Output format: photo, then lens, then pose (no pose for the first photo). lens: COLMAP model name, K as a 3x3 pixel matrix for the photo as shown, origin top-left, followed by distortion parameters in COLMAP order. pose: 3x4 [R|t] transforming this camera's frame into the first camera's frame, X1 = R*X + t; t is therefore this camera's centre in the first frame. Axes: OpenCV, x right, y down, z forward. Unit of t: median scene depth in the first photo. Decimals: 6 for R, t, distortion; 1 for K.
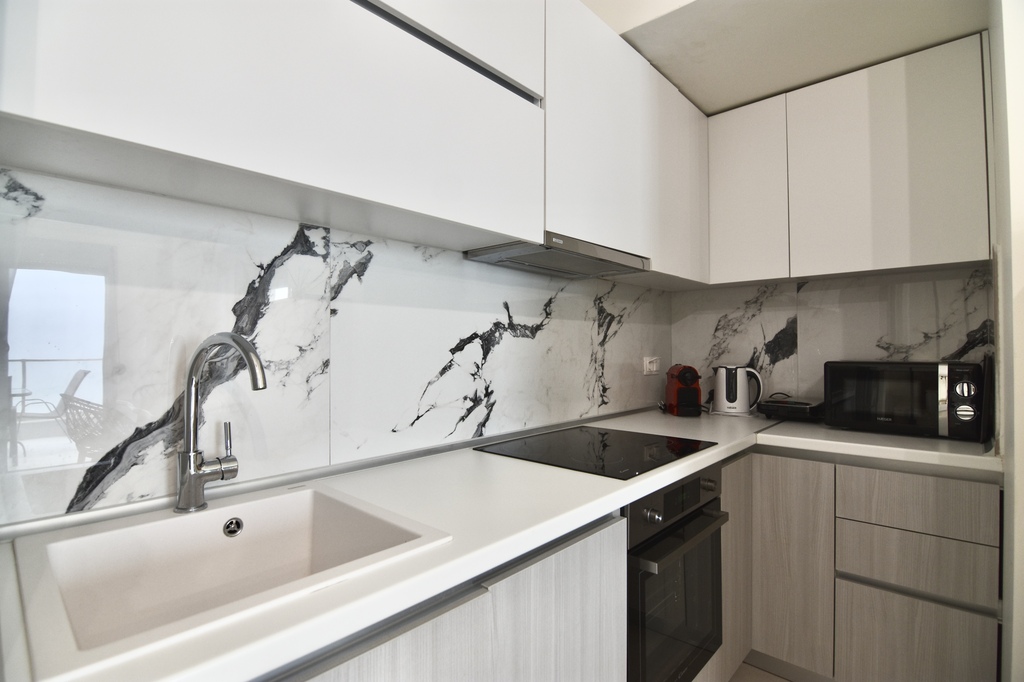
lens RADIAL K [[489.3, 0, 512.0], [0, 489.3, 341.0], [0, 0, 1]] dist [-0.003975, -0.013337]
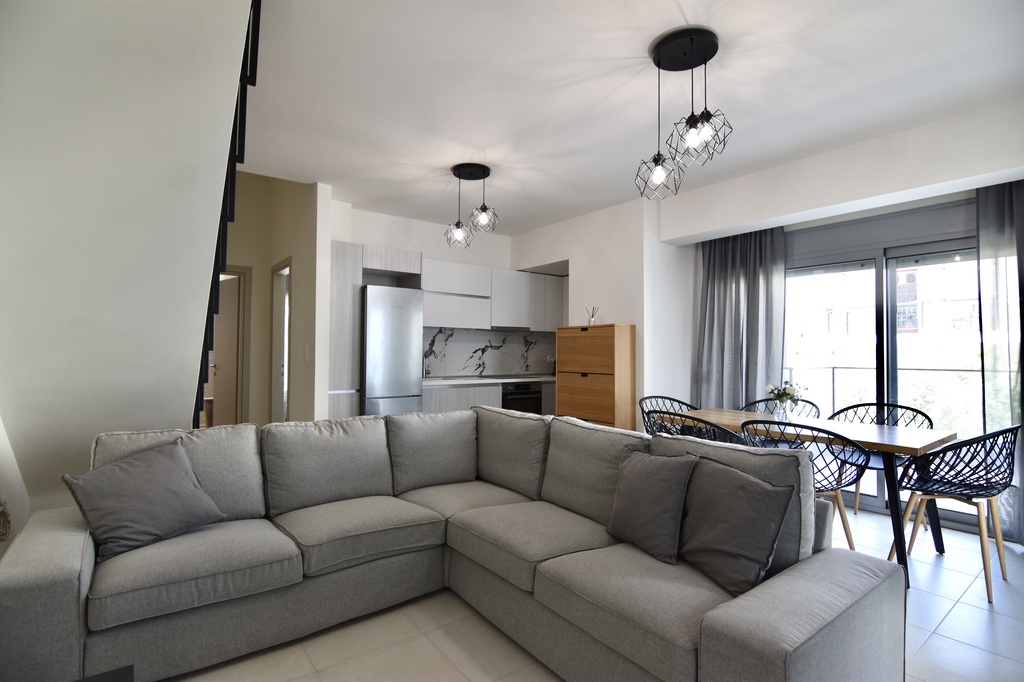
lens RADIAL K [[489.3, 0, 512.0], [0, 489.3, 341.0], [0, 0, 1]] dist [-0.003975, -0.013337]
pose [[0.982312, 0.003410, -0.187221, 0.891851], [-0.005934, 0.999899, -0.012919, -0.025353], [0.187158, 0.013802, 0.982233, -2.742814]]
